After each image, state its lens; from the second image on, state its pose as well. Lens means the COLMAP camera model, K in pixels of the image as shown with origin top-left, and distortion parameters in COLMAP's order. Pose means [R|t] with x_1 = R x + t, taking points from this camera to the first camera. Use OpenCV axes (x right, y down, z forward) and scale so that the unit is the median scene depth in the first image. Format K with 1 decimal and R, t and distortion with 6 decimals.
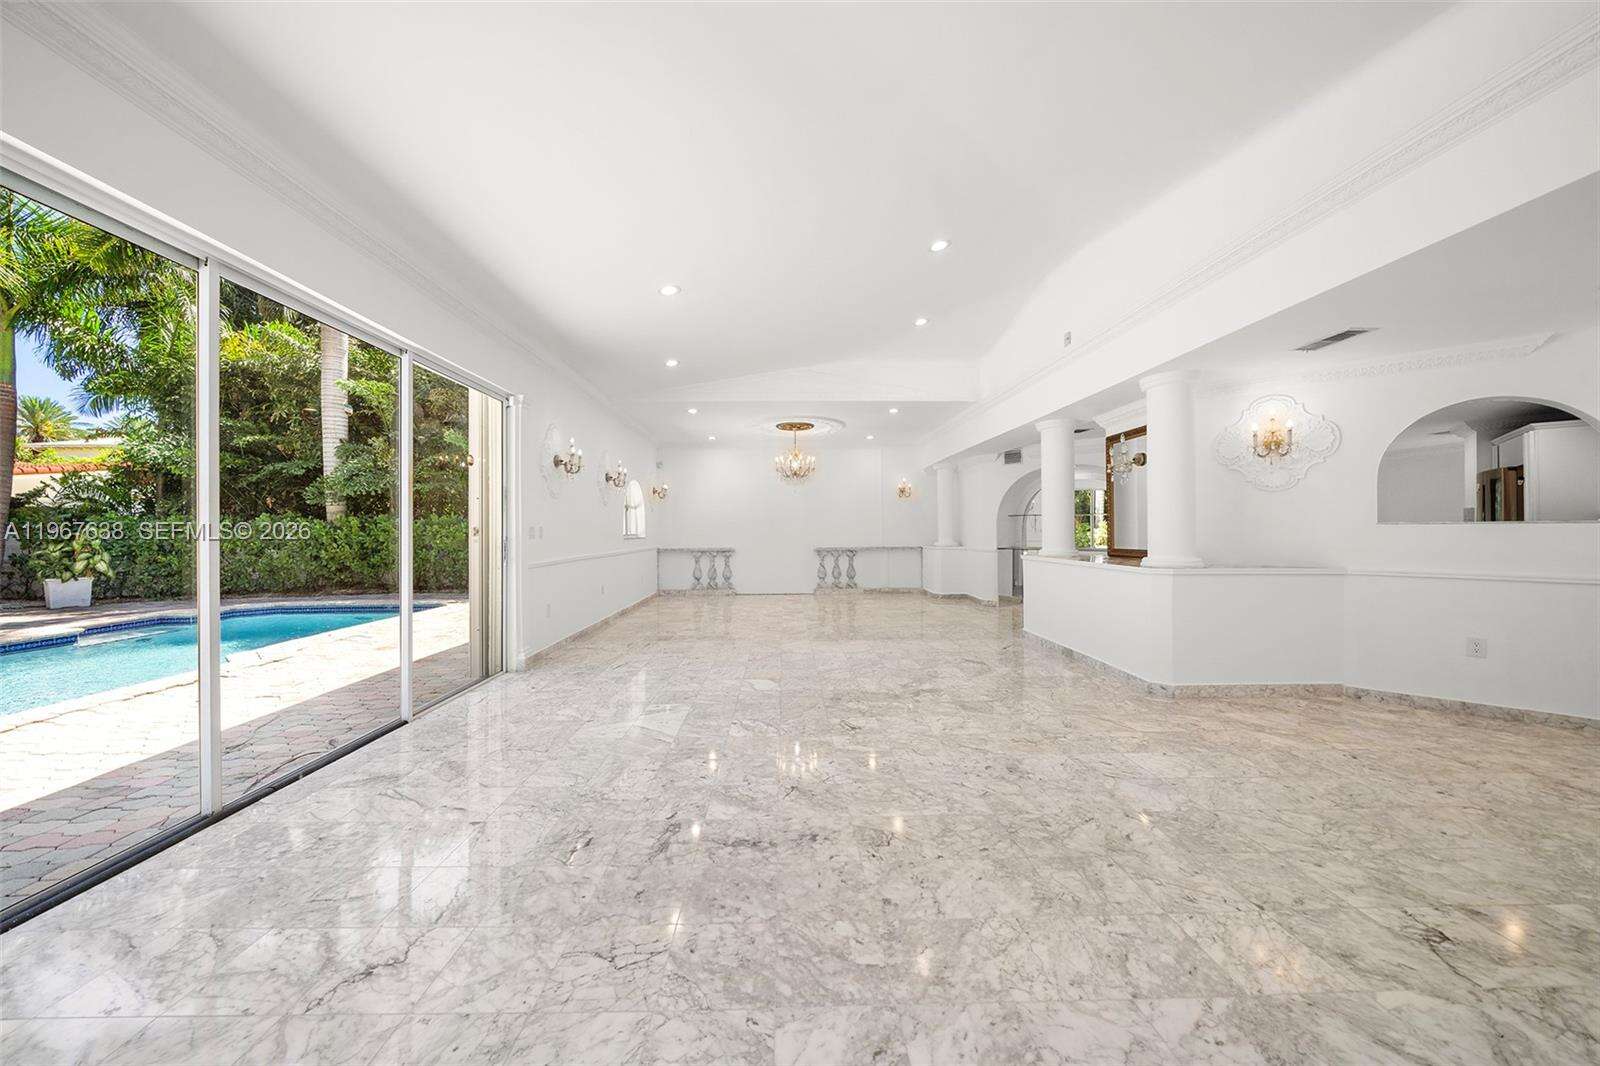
lens RADIAL K [[548.7, 0, 793.7], [0, 548.7, 527.8], [0, 0, 1]] dist [-0.005033, 0.000199]
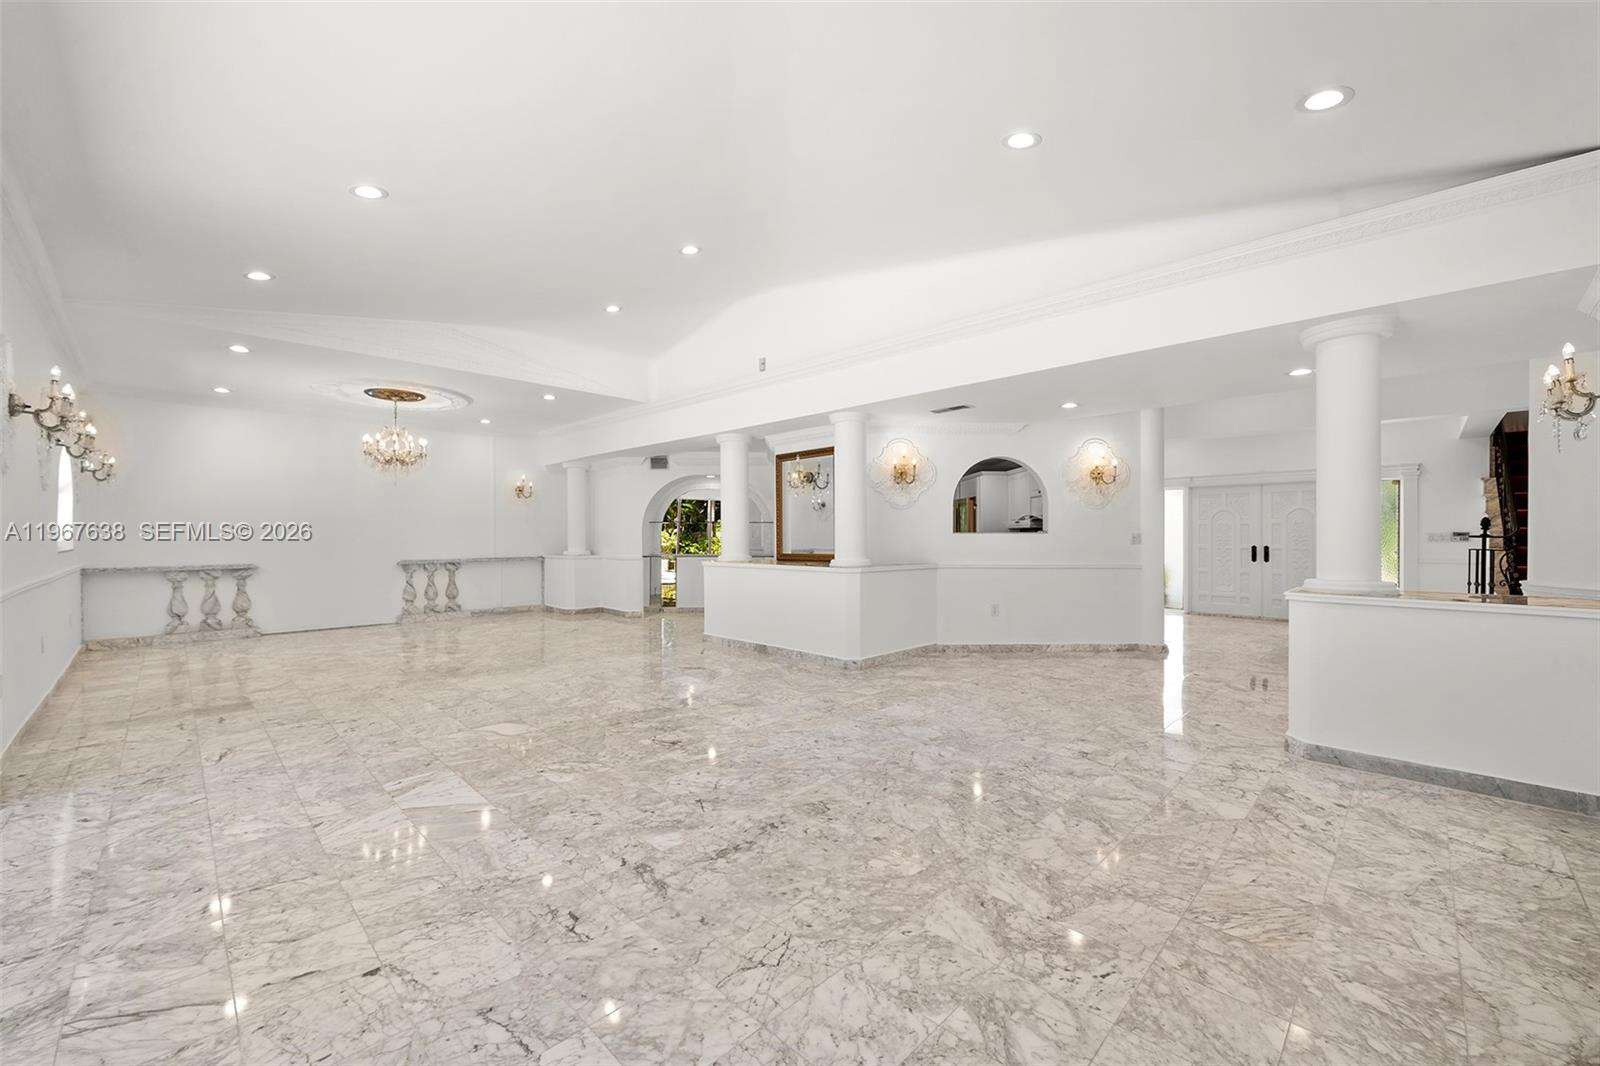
lens RADIAL K [[630.3, 0, 793.3], [0, 630.3, 536.4], [0, 0, 1]] dist [-0.000035, -0.000104]
pose [[0.722766, 0.002880, 0.691087, -0.408229], [-0.004650, 0.999989, 0.000696, 0.001528], [-0.691077, -0.003717, 0.722772, 0.047802]]
